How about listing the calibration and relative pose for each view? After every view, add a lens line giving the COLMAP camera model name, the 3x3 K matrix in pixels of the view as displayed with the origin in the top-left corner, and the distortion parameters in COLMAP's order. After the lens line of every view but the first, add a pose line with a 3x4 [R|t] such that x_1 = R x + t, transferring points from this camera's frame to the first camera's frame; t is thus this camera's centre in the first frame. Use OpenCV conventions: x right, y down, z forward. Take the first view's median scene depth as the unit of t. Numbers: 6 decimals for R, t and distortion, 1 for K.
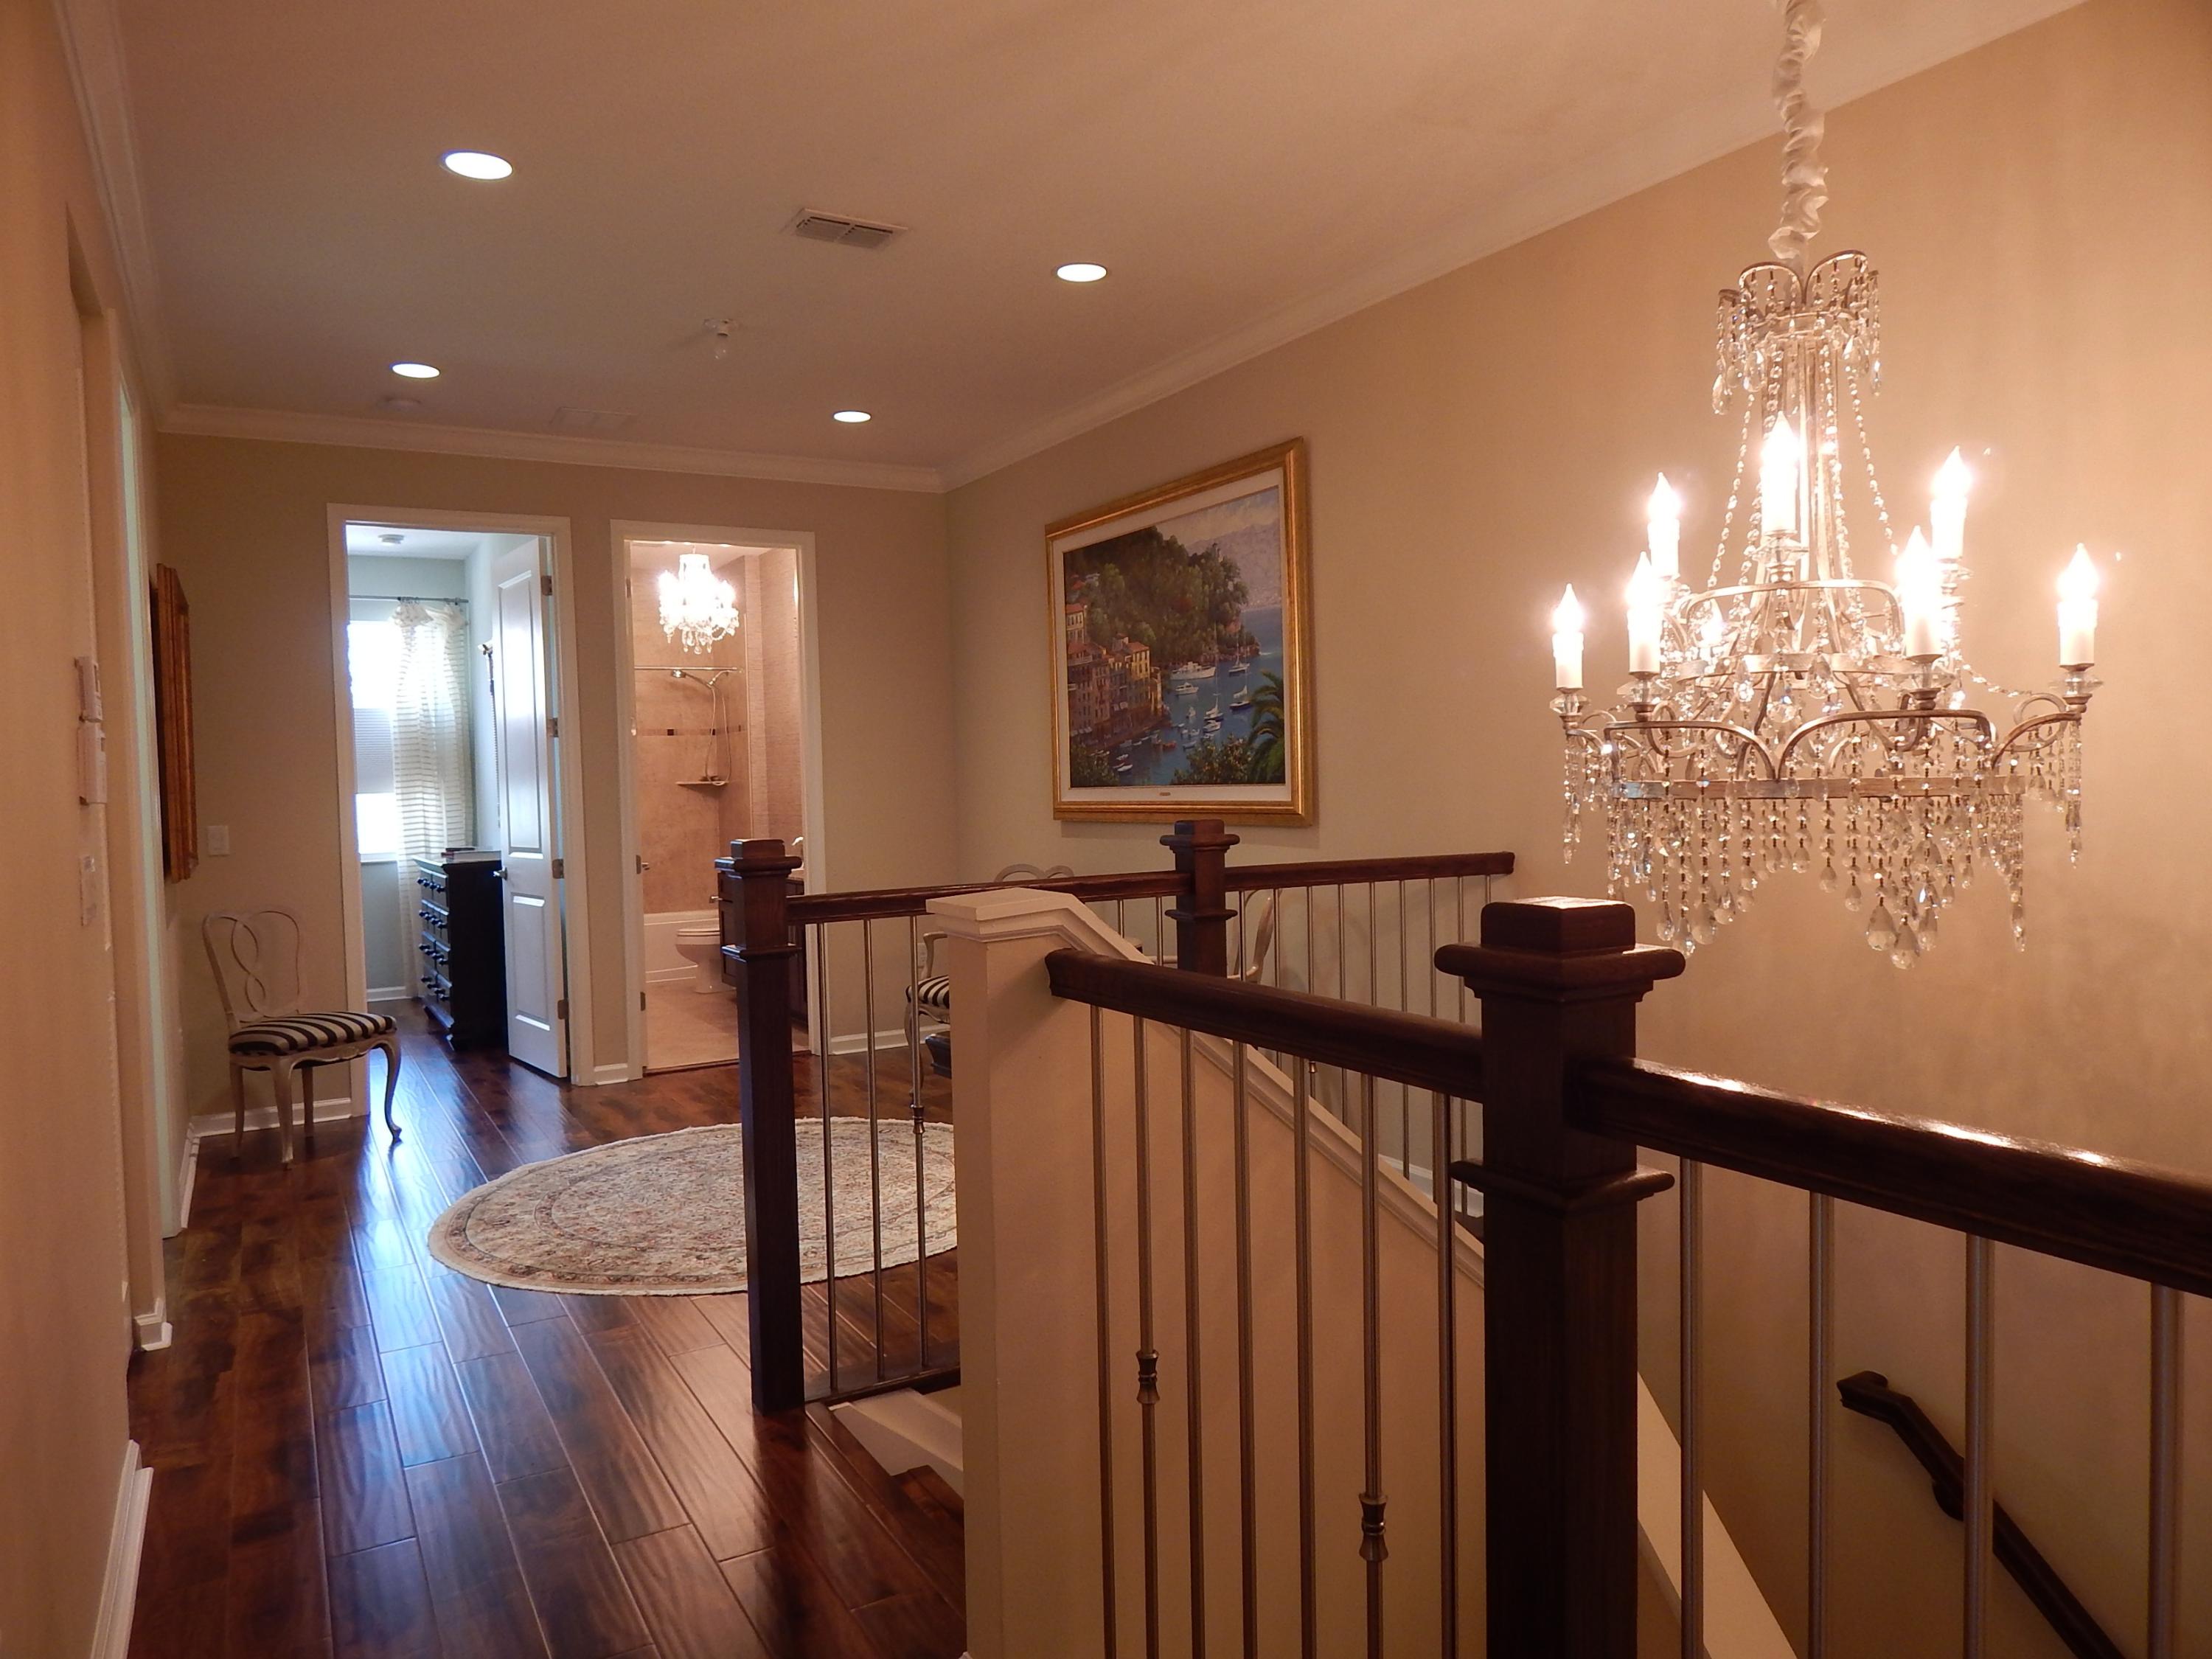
lens RADIAL K [[1467.2, 0, 1113.6], [0, 1467.2, 836.0], [0, 0, 1]] dist [0.003639, -0.005581]
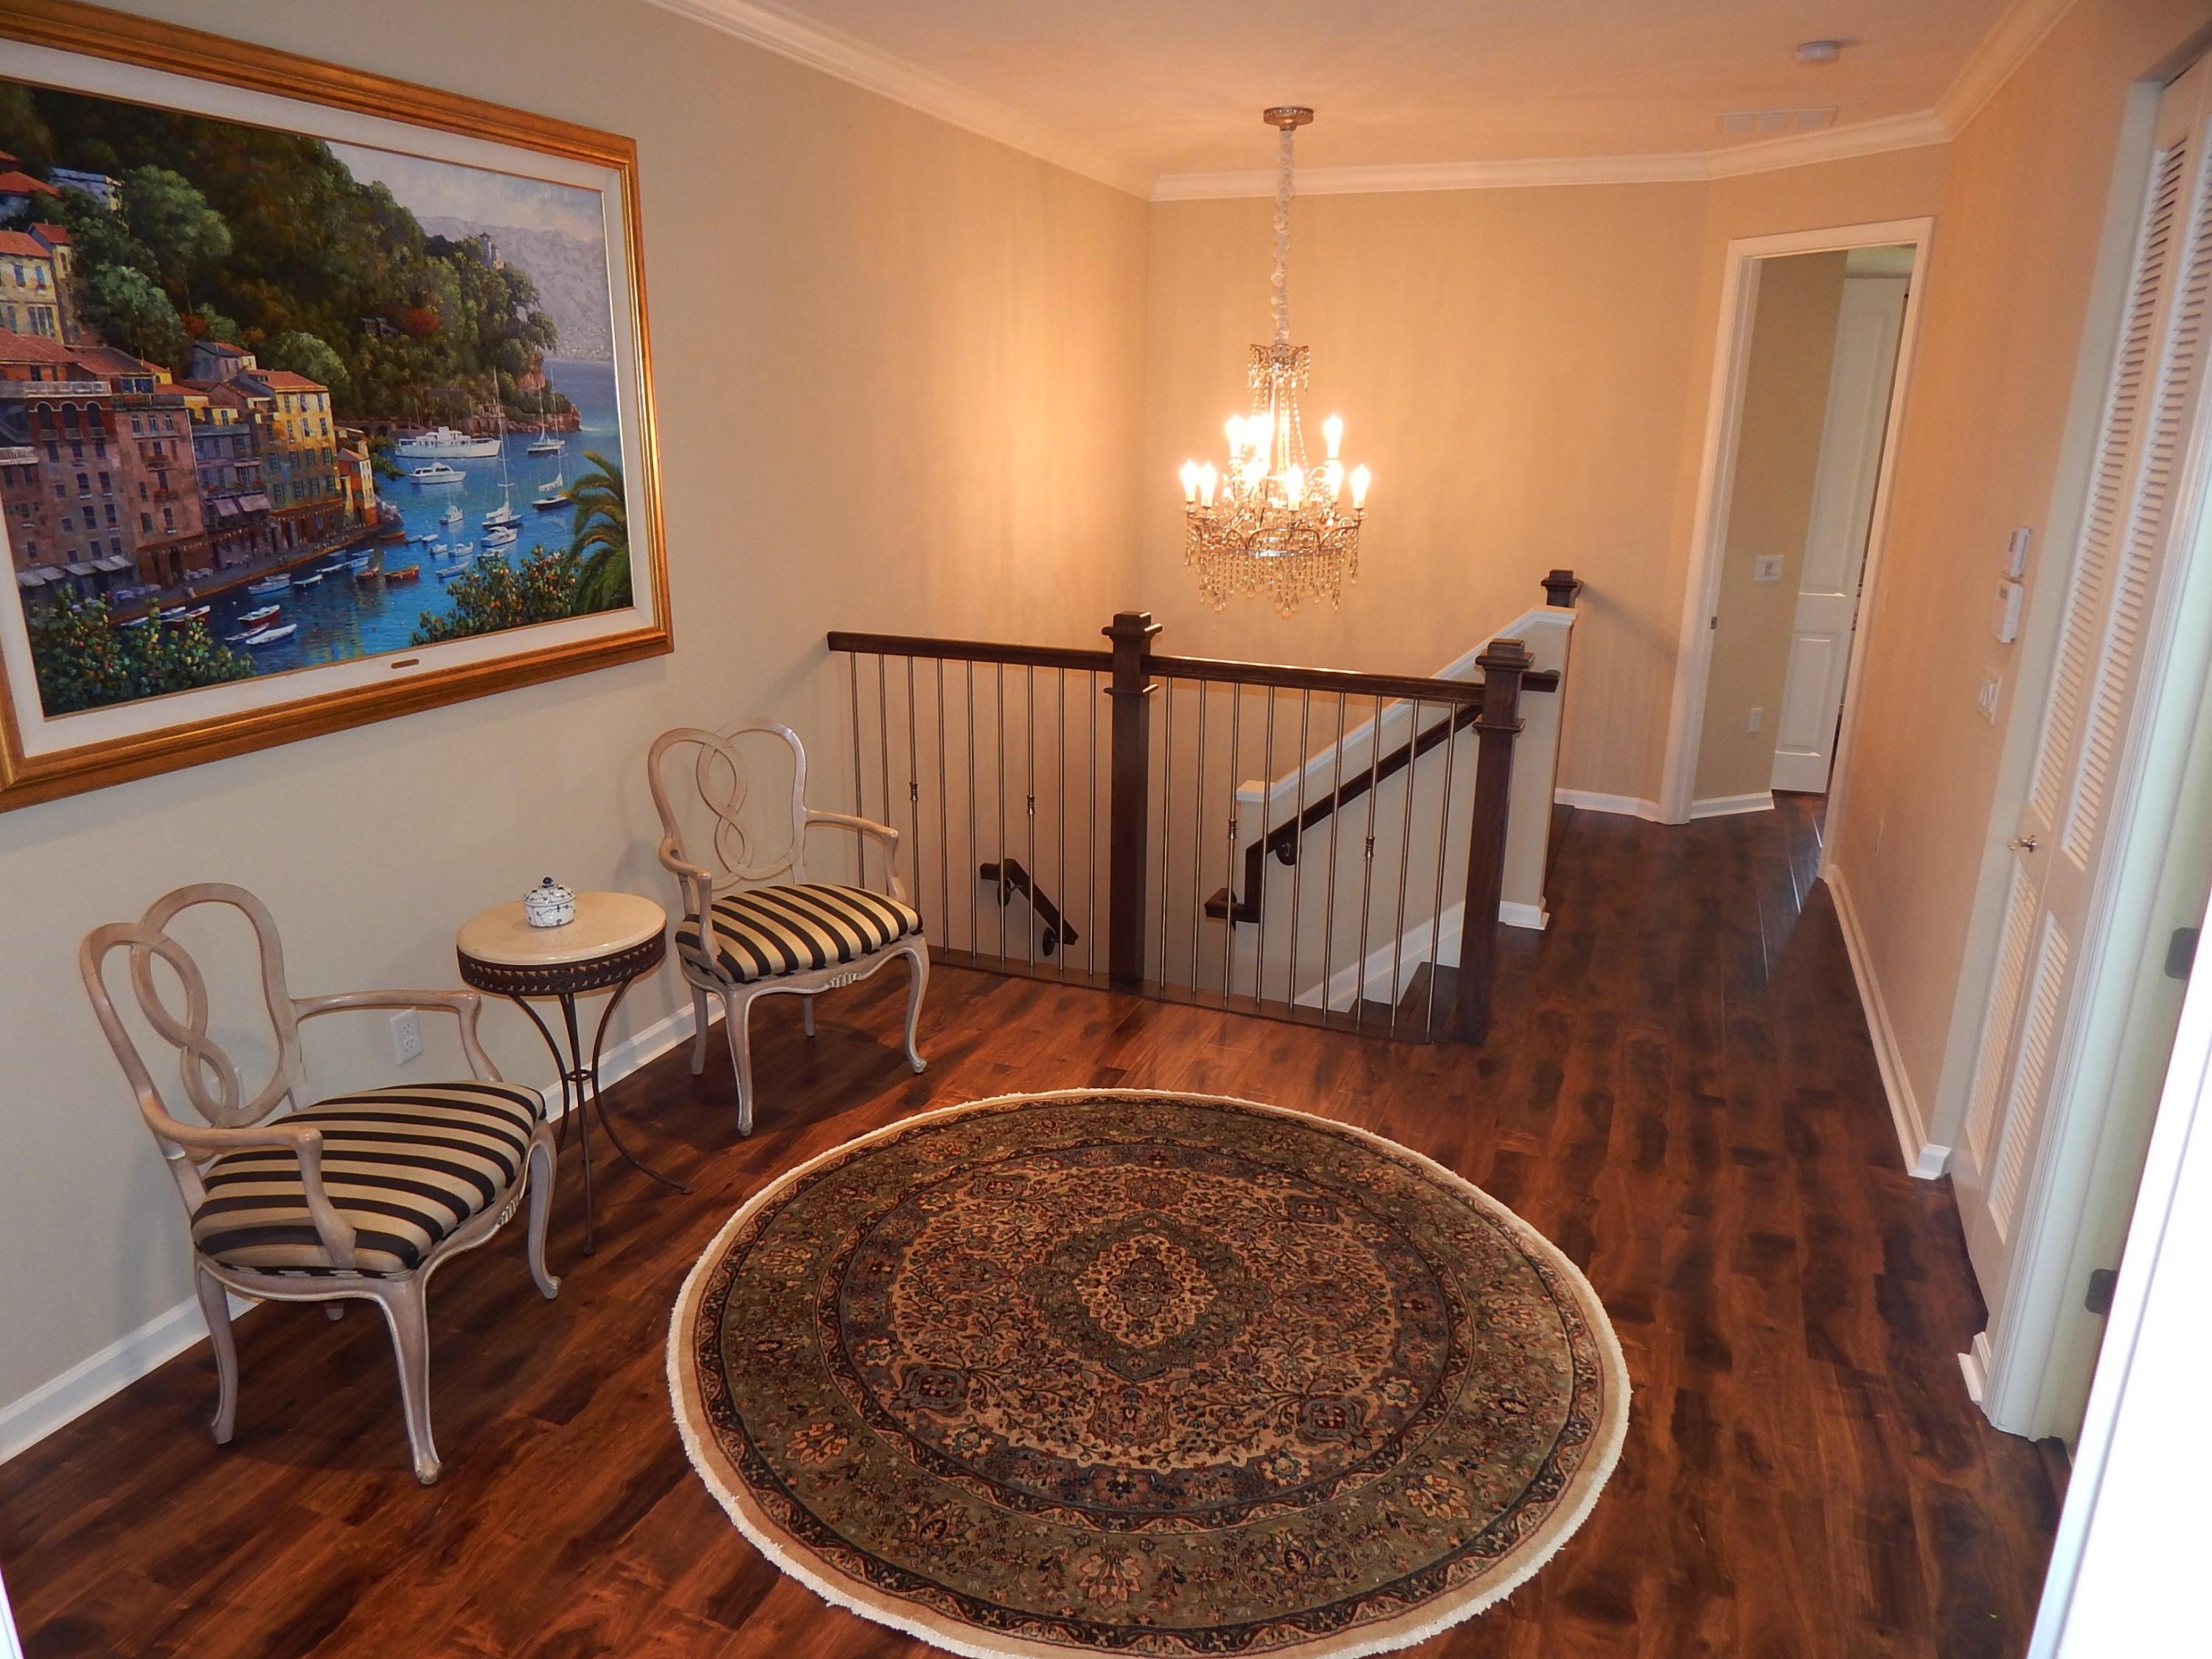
lens RADIAL K [[1467.2, 0, 1113.6], [0, 1467.2, 836.0], [0, 0, 1]] dist [0.003639, -0.005581]
pose [[-0.620386, -0.206503, 0.756623, -0.590712], [0.034284, 0.956652, 0.289208, -0.122545], [-0.783547, 0.205361, -0.586414, 1.165462]]
